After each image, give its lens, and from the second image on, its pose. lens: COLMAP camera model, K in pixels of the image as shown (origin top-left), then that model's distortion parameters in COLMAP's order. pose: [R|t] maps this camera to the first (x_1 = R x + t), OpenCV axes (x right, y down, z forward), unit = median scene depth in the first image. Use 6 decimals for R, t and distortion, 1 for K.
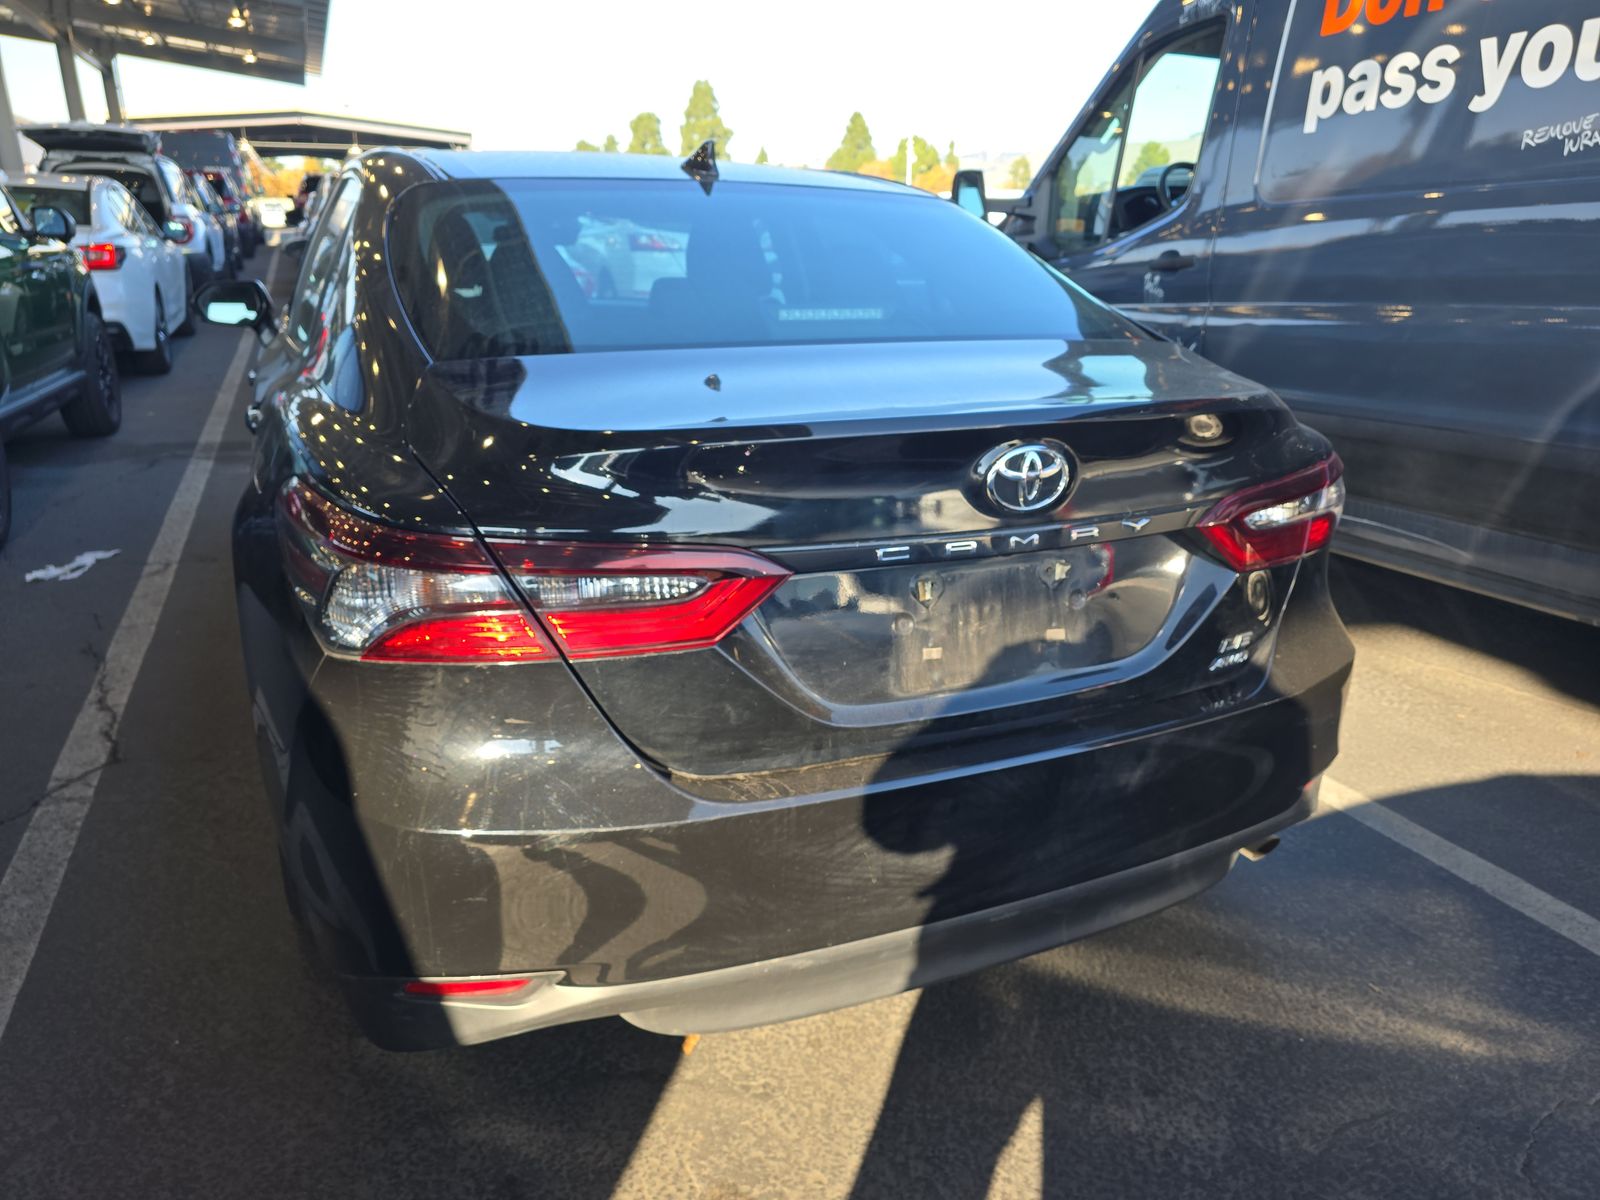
lens RADIAL K [[1131.8, 0, 793.8], [0, 1131.8, 601.6], [0, 0, 1]] dist [0.029834, -0.030559]
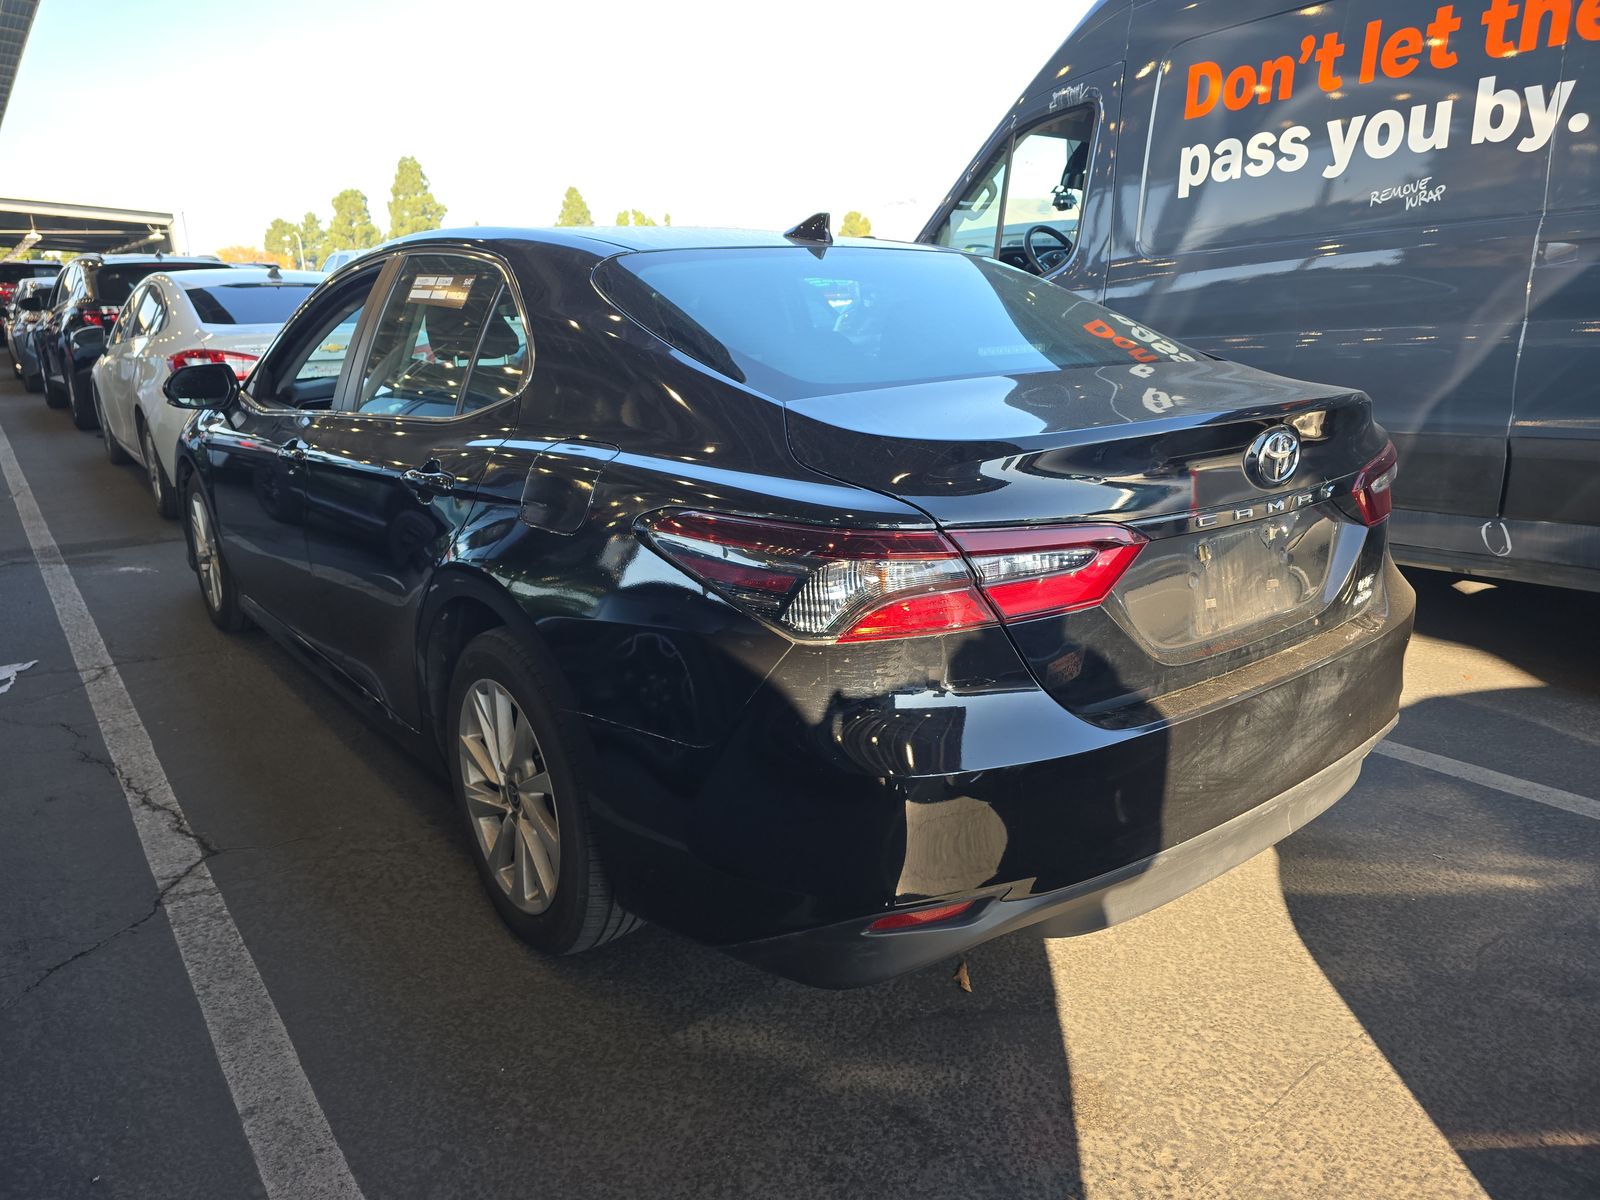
lens RADIAL K [[1131.8, 0, 798.0], [0, 1131.8, 599.7], [0, 0, 1]] dist [0.029834, -0.030559]
pose [[0.968810, -0.097935, 0.227633, -0.315392], [0.110769, 0.992859, -0.044275, 0.024522], [-0.221672, 0.068109, 0.972740, -0.065543]]
